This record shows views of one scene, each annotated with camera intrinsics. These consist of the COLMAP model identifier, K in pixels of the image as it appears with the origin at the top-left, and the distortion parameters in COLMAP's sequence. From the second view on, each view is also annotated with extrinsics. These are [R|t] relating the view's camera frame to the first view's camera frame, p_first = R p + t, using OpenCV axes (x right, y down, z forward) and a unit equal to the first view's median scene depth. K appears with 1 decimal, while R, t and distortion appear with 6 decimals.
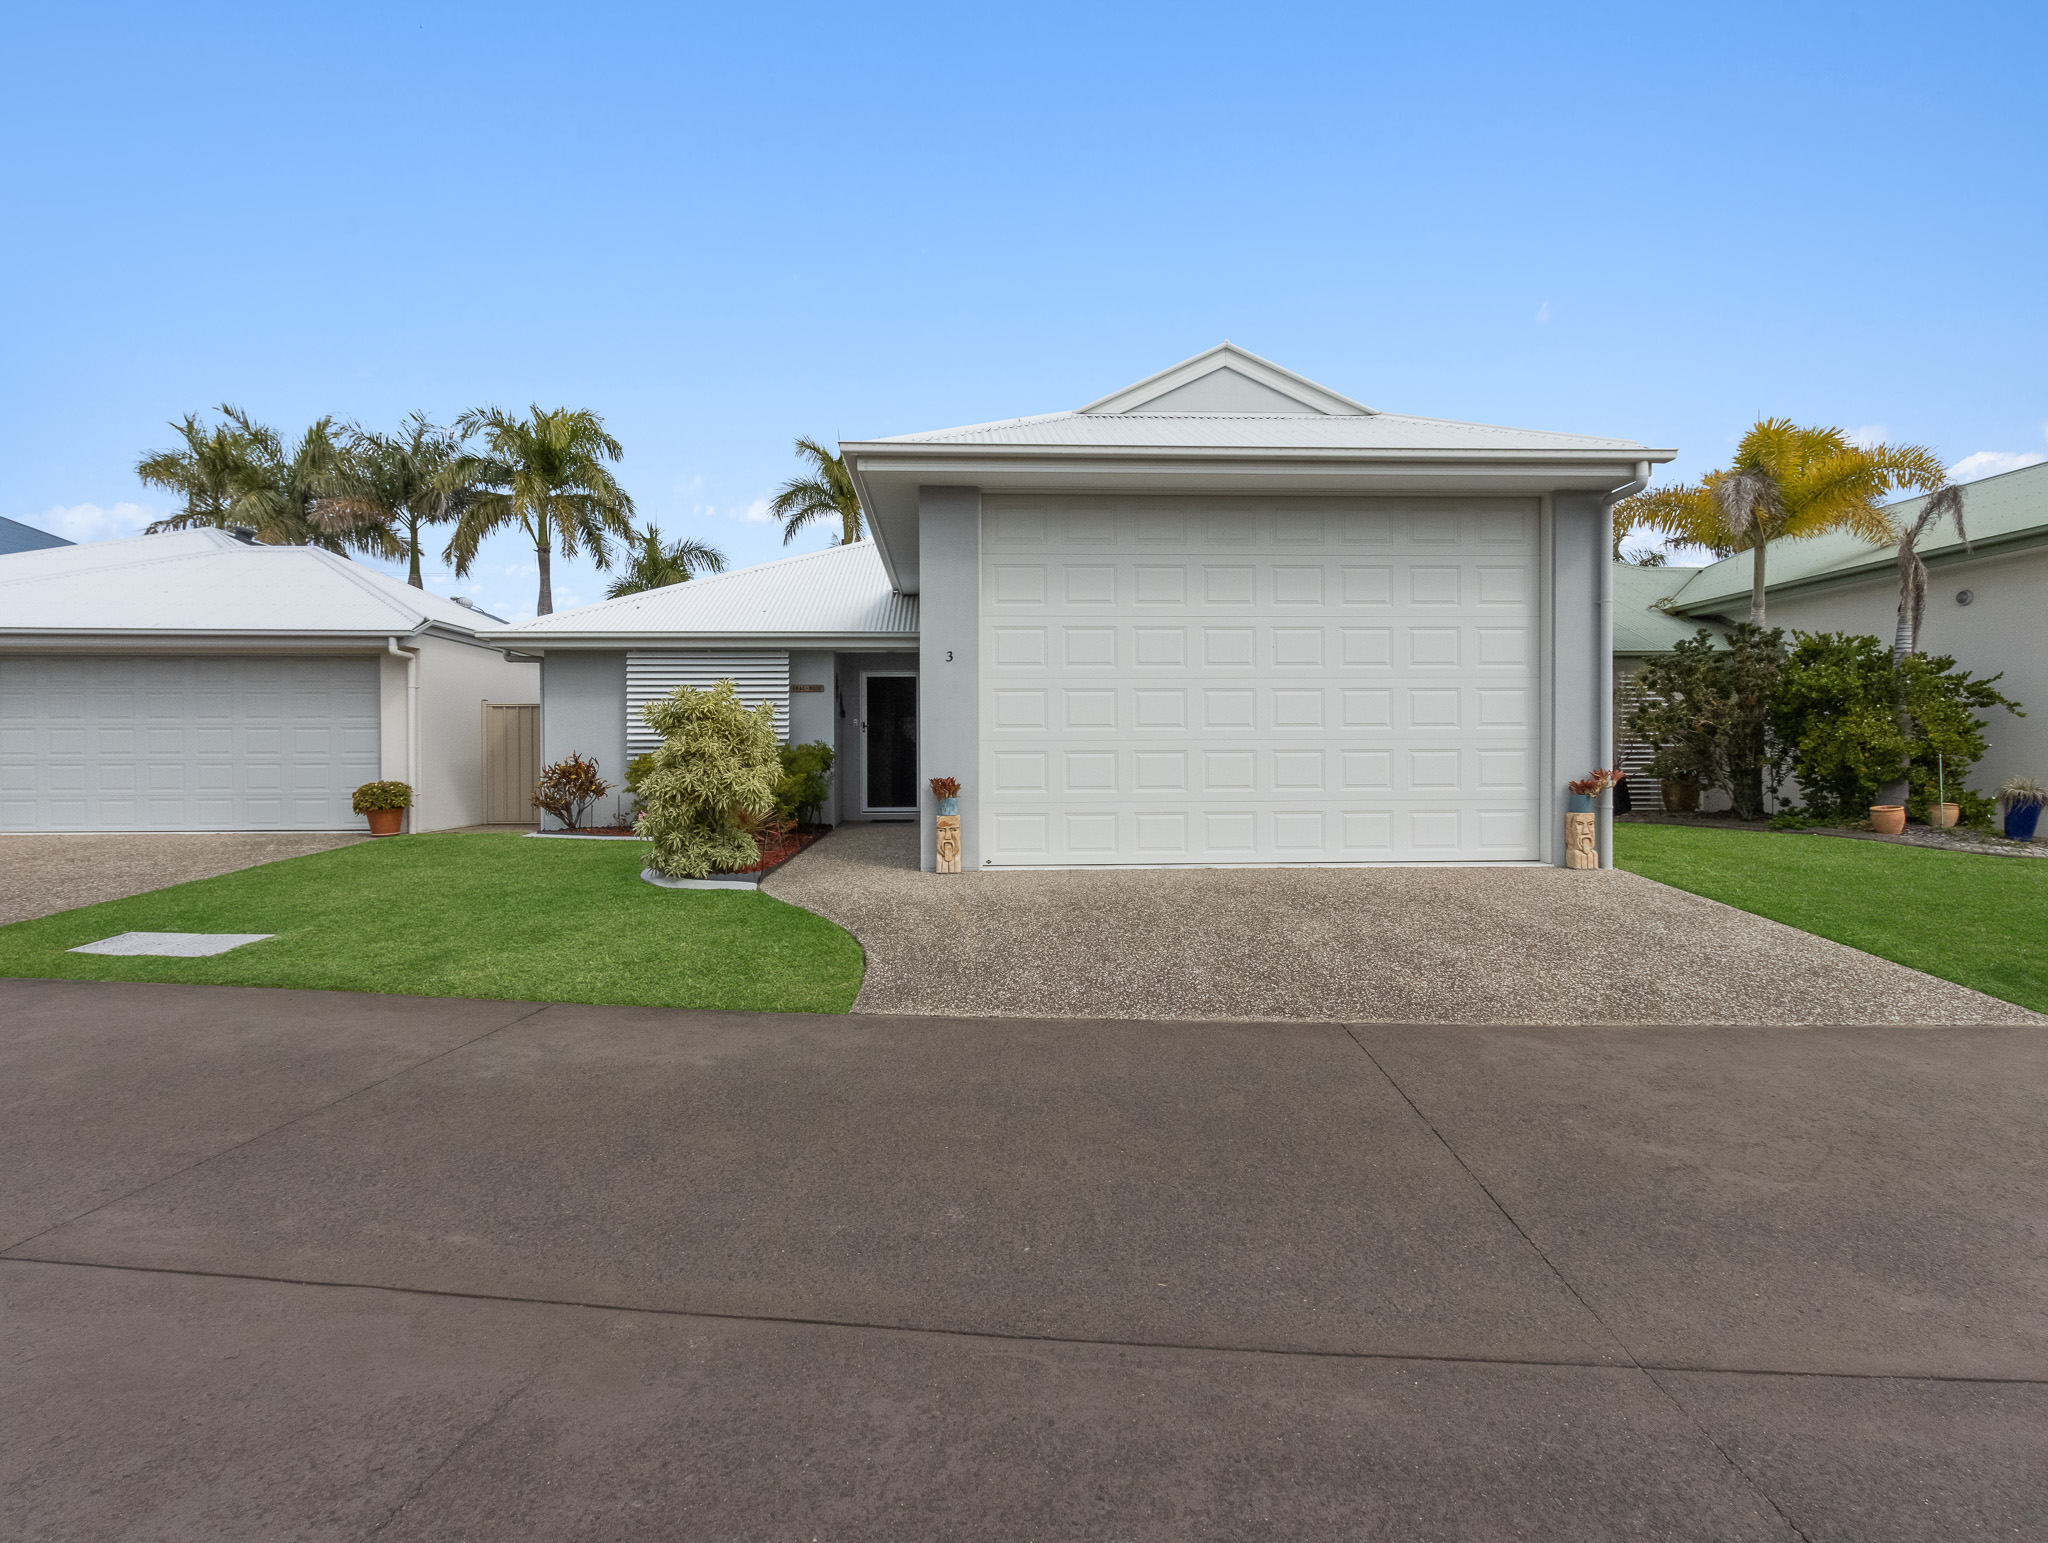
lens RADIAL K [[1059.5, 0, 1024.0], [0, 1059.5, 771.5], [0, 0, 1]] dist [0.006272, -0.000712]
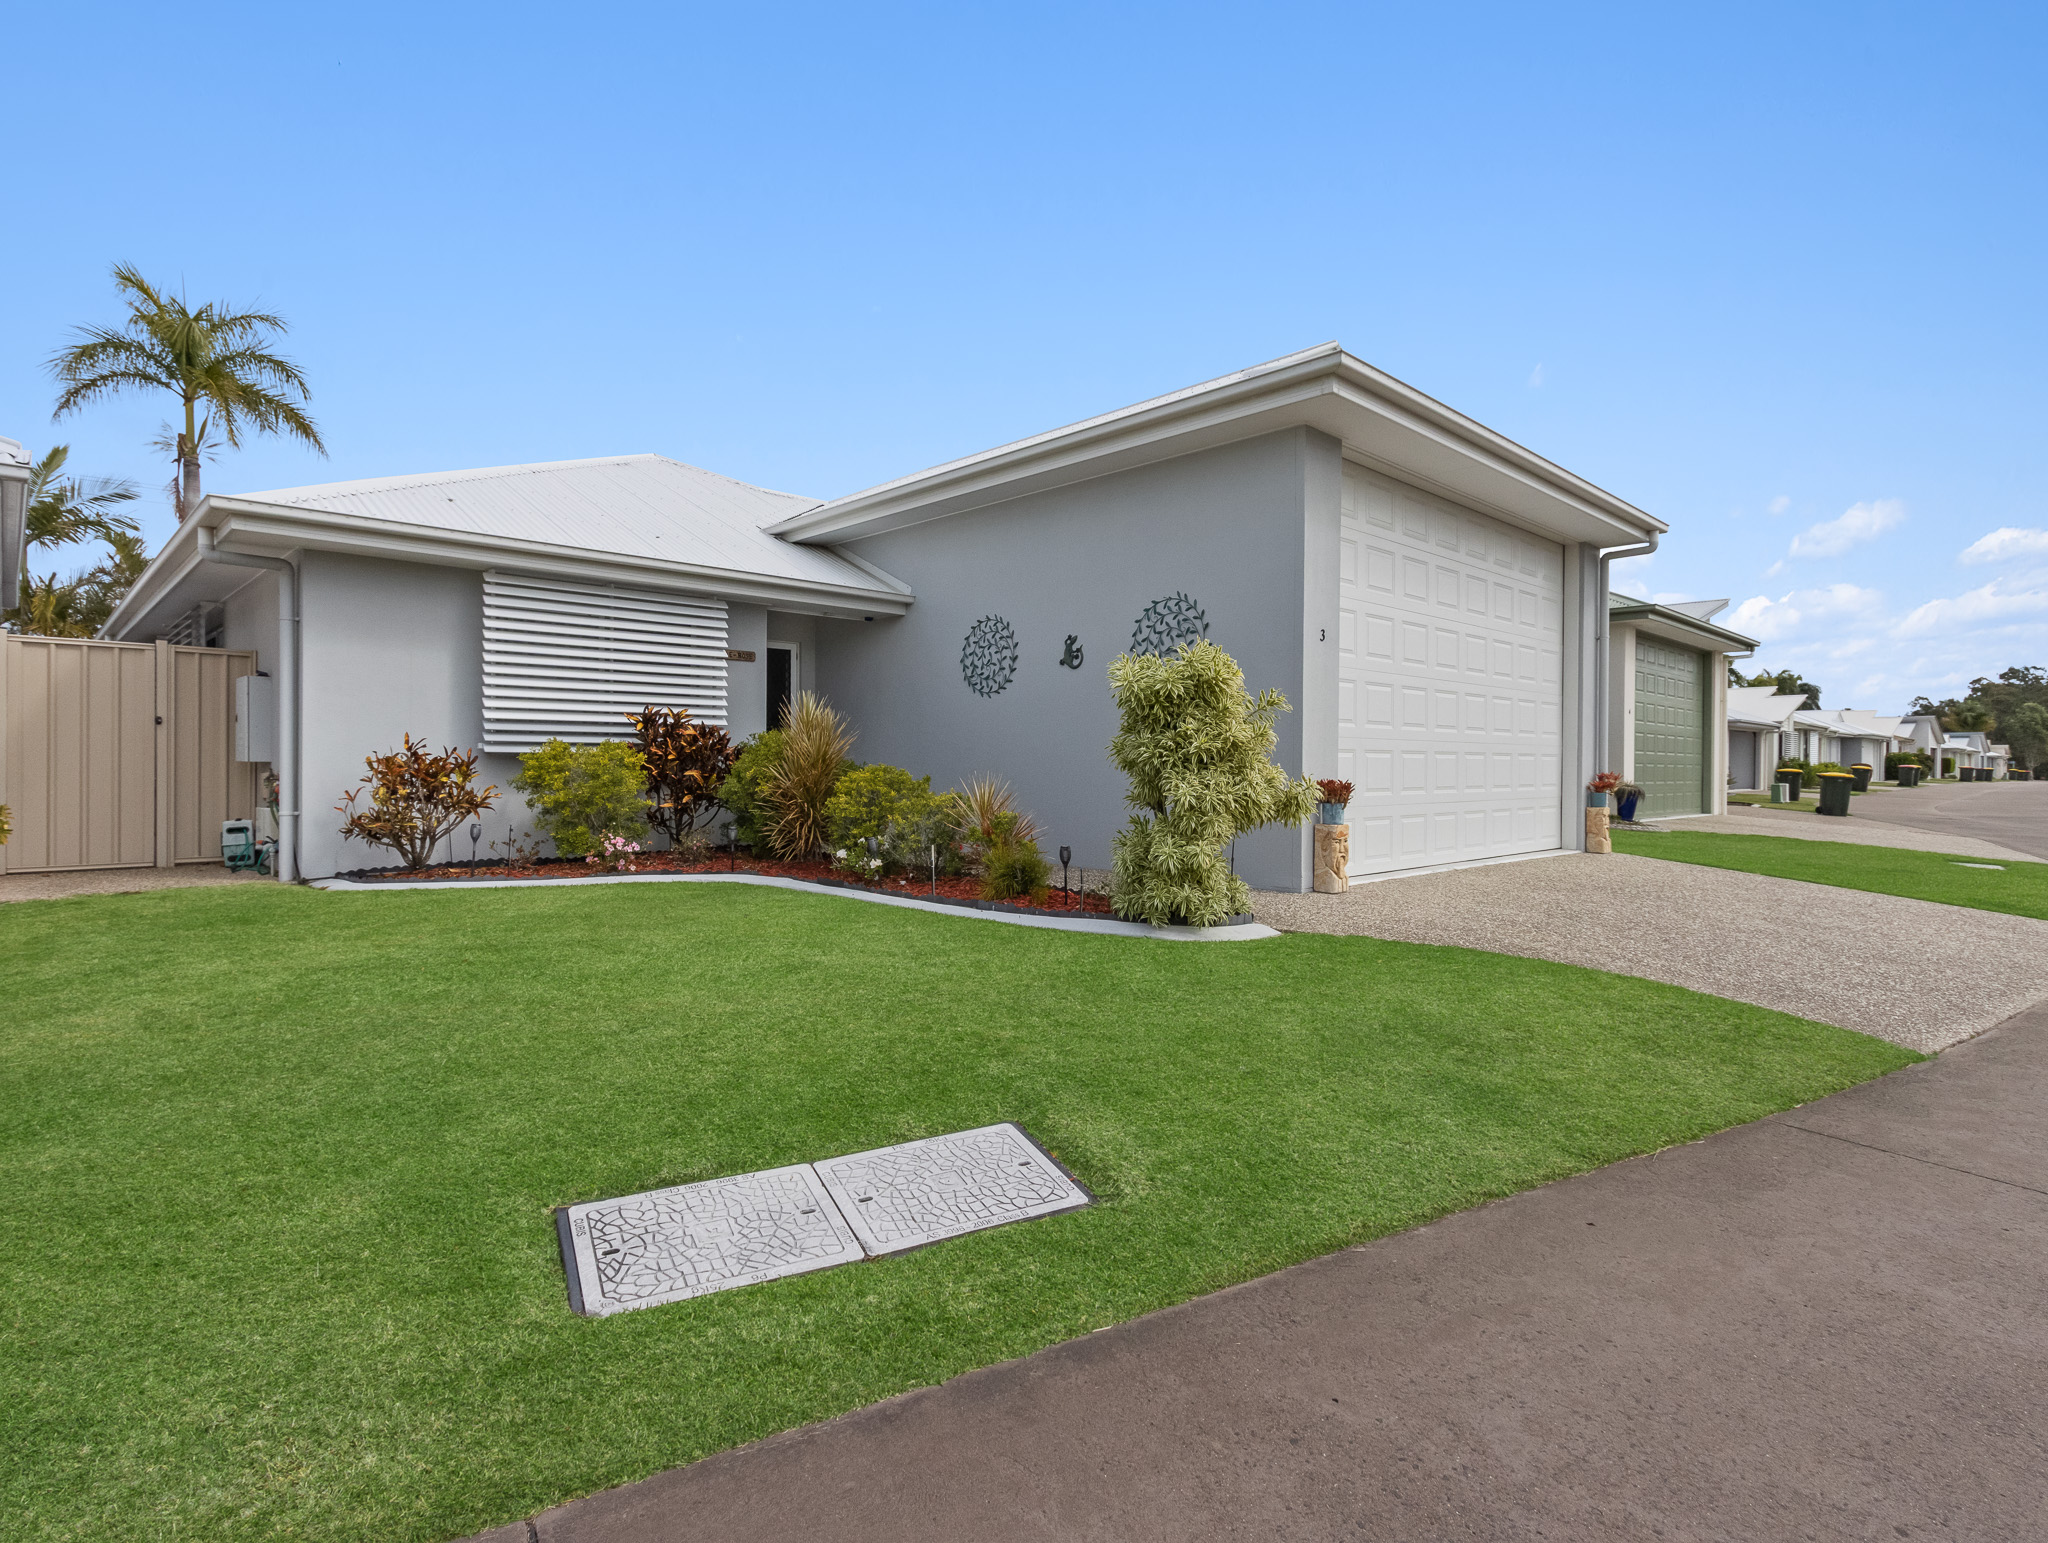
lens RADIAL K [[1059.5, 0, 1024.0], [0, 1059.5, 771.5], [0, 0, 1]] dist [0.006272, -0.000712]
pose [[0.761465, 0.006053, 0.648178, -0.548035], [-0.002600, 0.999977, -0.006283, 0.003934], [-0.648201, 0.003099, 0.761463, 0.351738]]
